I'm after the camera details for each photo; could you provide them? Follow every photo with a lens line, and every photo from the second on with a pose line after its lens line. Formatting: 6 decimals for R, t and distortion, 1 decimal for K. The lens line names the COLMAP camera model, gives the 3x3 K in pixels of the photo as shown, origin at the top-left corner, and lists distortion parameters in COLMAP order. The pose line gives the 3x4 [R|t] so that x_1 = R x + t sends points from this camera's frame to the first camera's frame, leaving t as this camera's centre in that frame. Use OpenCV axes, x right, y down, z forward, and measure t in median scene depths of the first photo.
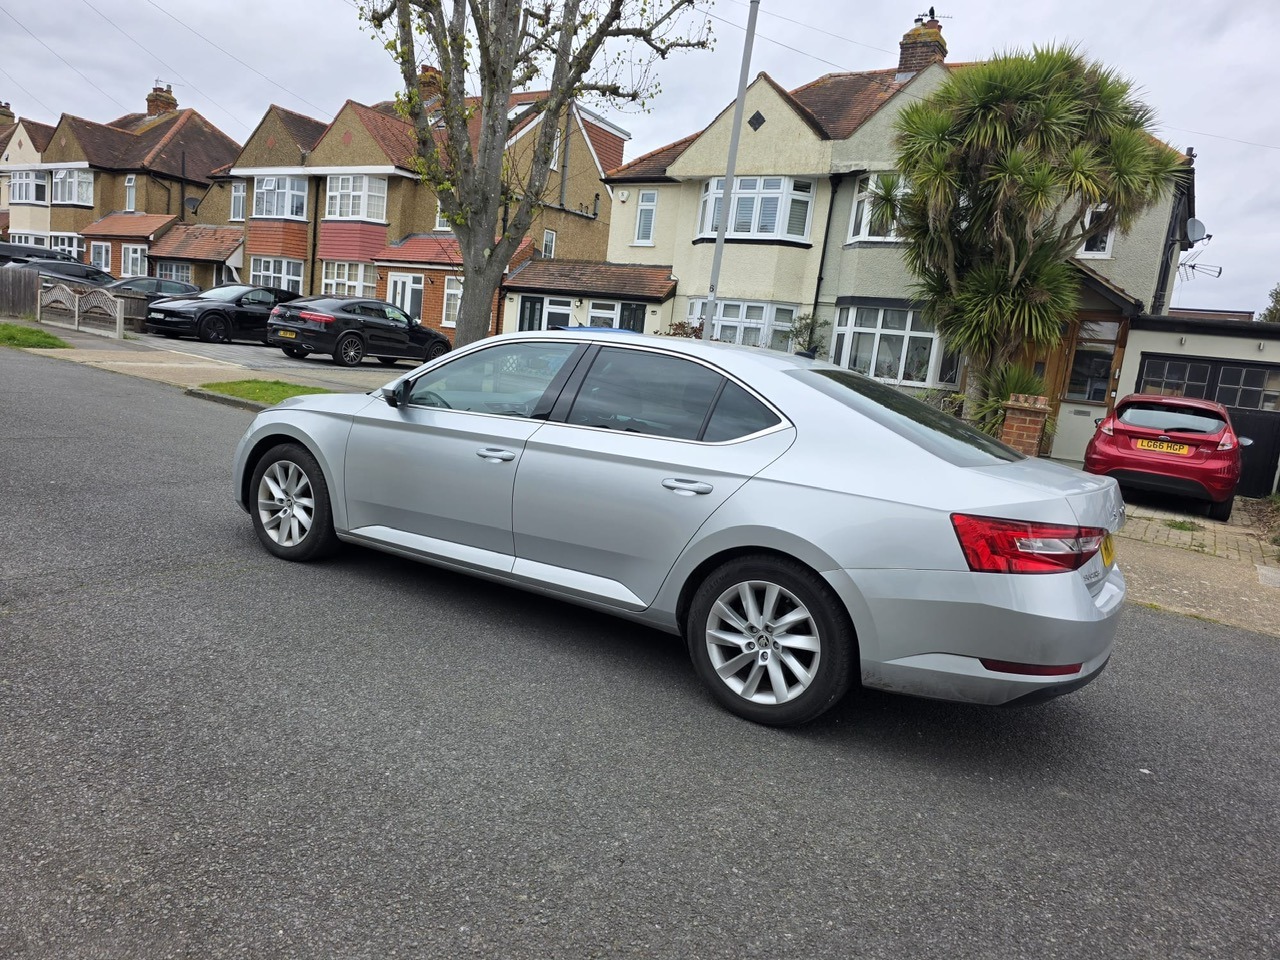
lens RADIAL K [[871.3, 0, 644.2], [0, 871.3, 481.5], [0, 0, 1]] dist [0.065709, -0.066007]
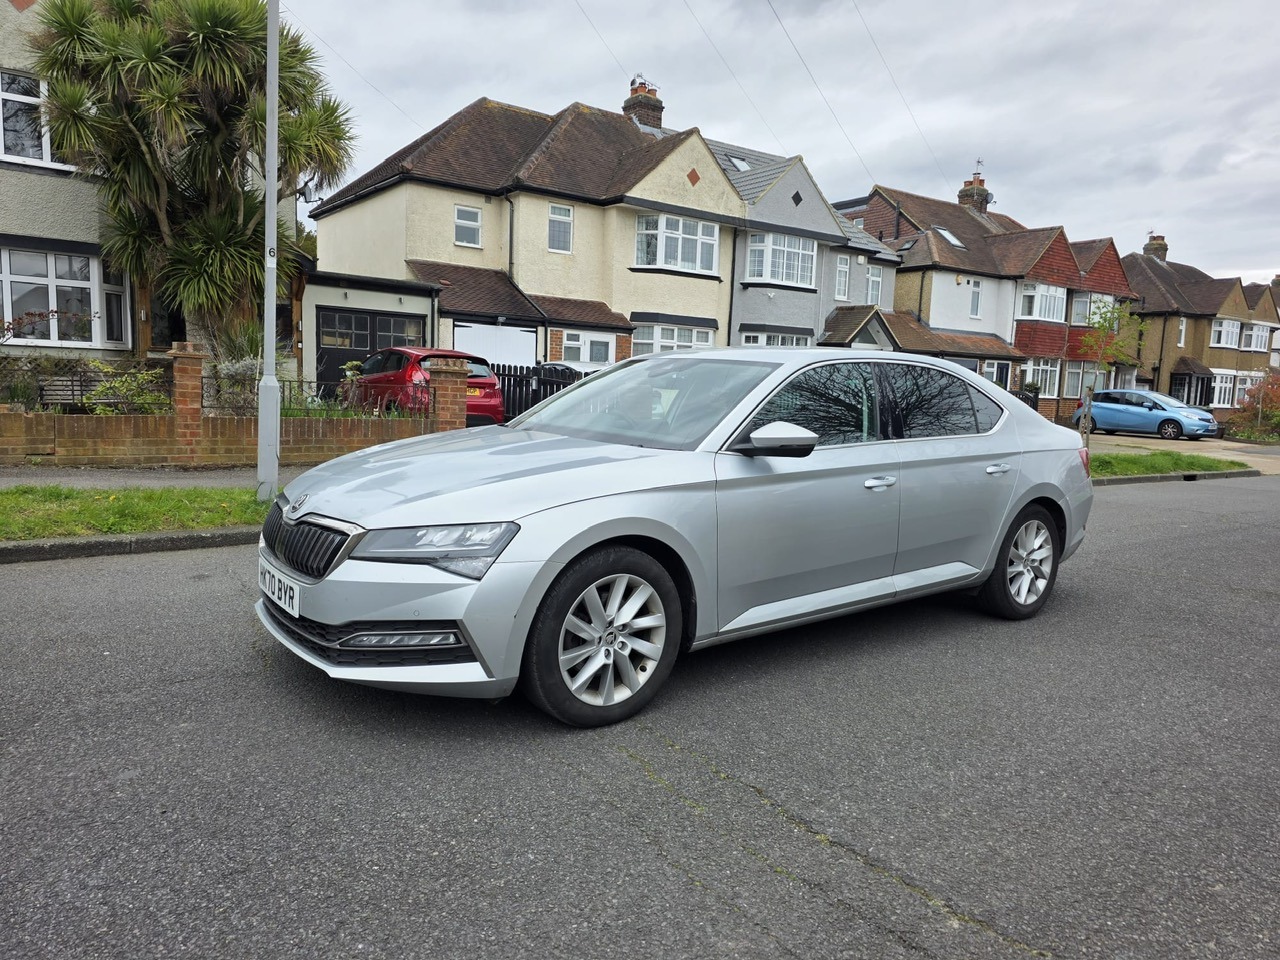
lens RADIAL K [[866.0, 0, 655.4], [0, 866.0, 465.0], [0, 0, 1]] dist [0.064223, -0.060201]
pose [[0.331470, -0.189757, 0.924186, -0.346634], [0.130026, 0.979406, 0.154459, -0.070089], [-0.934463, 0.068970, 0.349317, 0.267009]]
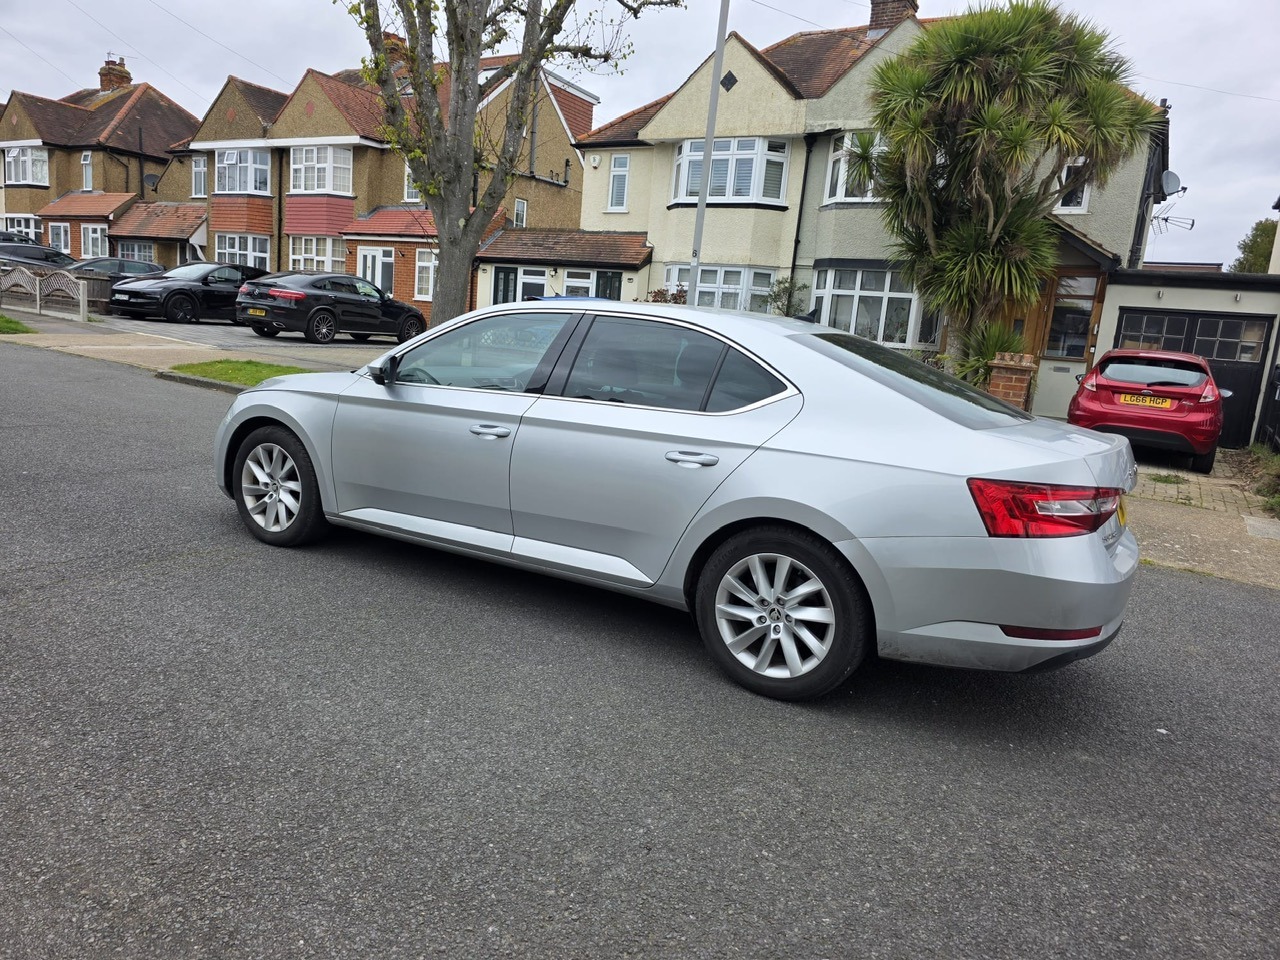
lens RADIAL K [[870.5, 0, 641.1], [0, 870.5, 475.9], [0, 0, 1]] dist [0.064237, -0.061904]
pose [[0.999250, -0.031802, 0.022071, -0.007604], [0.031145, 0.999080, 0.029483, -0.001418], [-0.022988, -0.028773, 0.999322, 0.008203]]
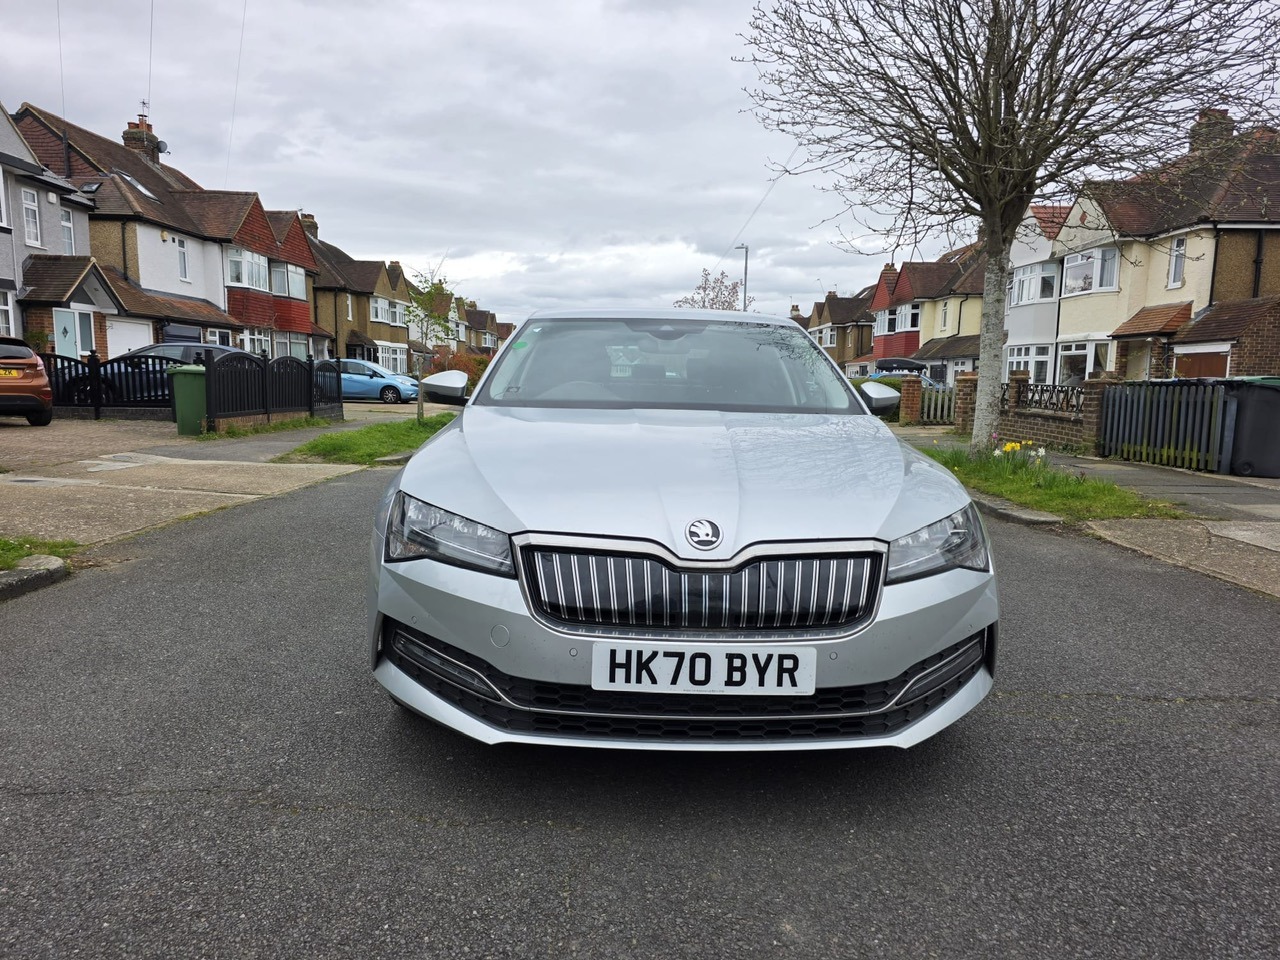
lens RADIAL K [[854.5, 0, 657.0], [0, 854.5, 488.1], [0, 0, 1]] dist [0.046438, -0.033182]
pose [[-0.565702, -0.226458, 0.792905, -0.270923], [0.031201, 0.954985, 0.295009, -0.086816], [-0.824019, 0.191627, -0.533171, 0.525957]]
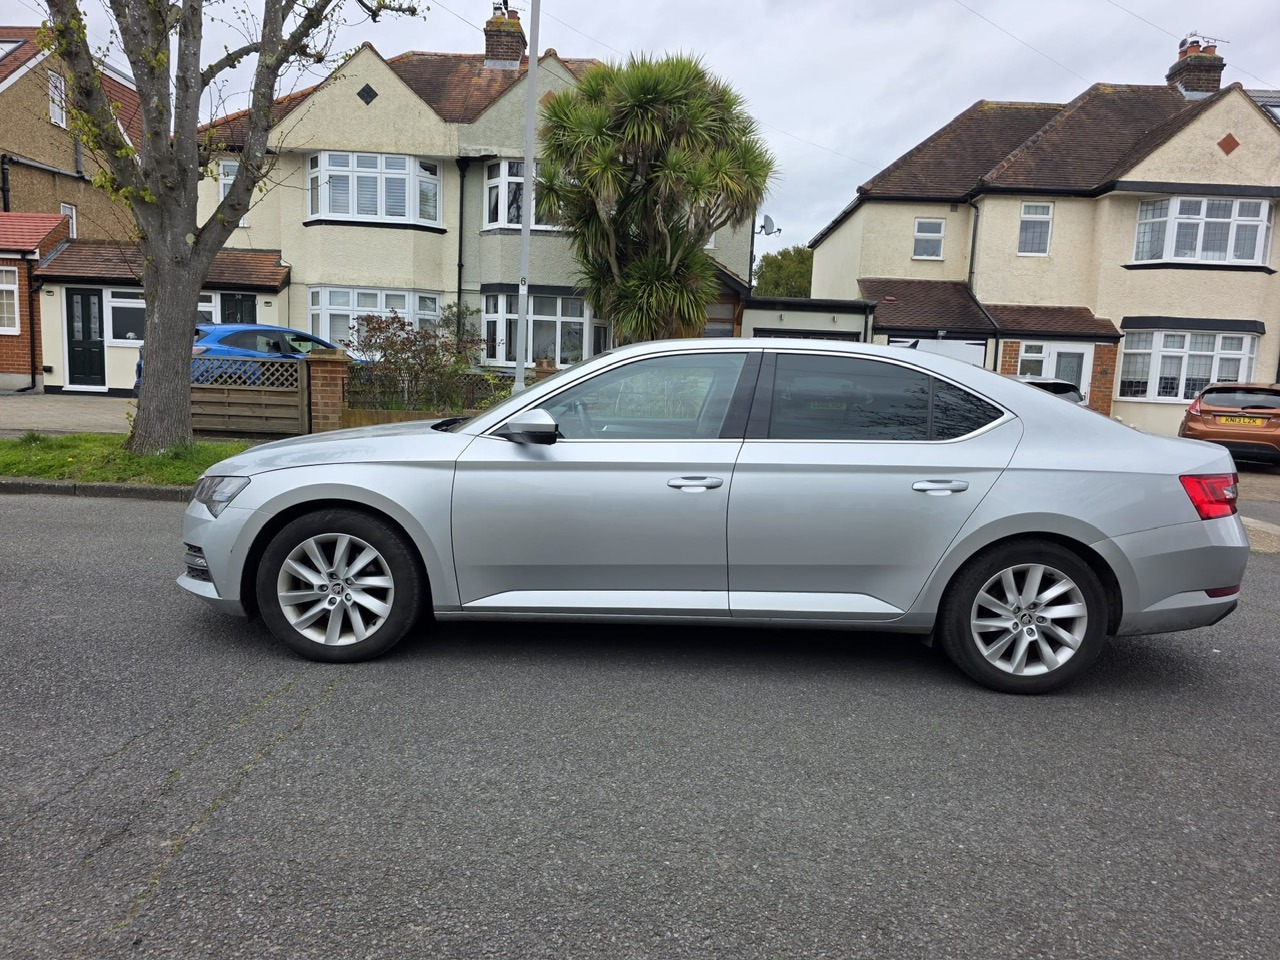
lens RADIAL K [[866.5, 0, 656.4], [0, 866.5, 481.1], [0, 0, 1]] dist [0.066497, -0.064388]
pose [[0.842389, -0.139027, 0.520626, -0.198943], [0.128313, 0.990107, 0.056781, -0.026542], [-0.523370, 0.018971, 0.851894, 0.079838]]
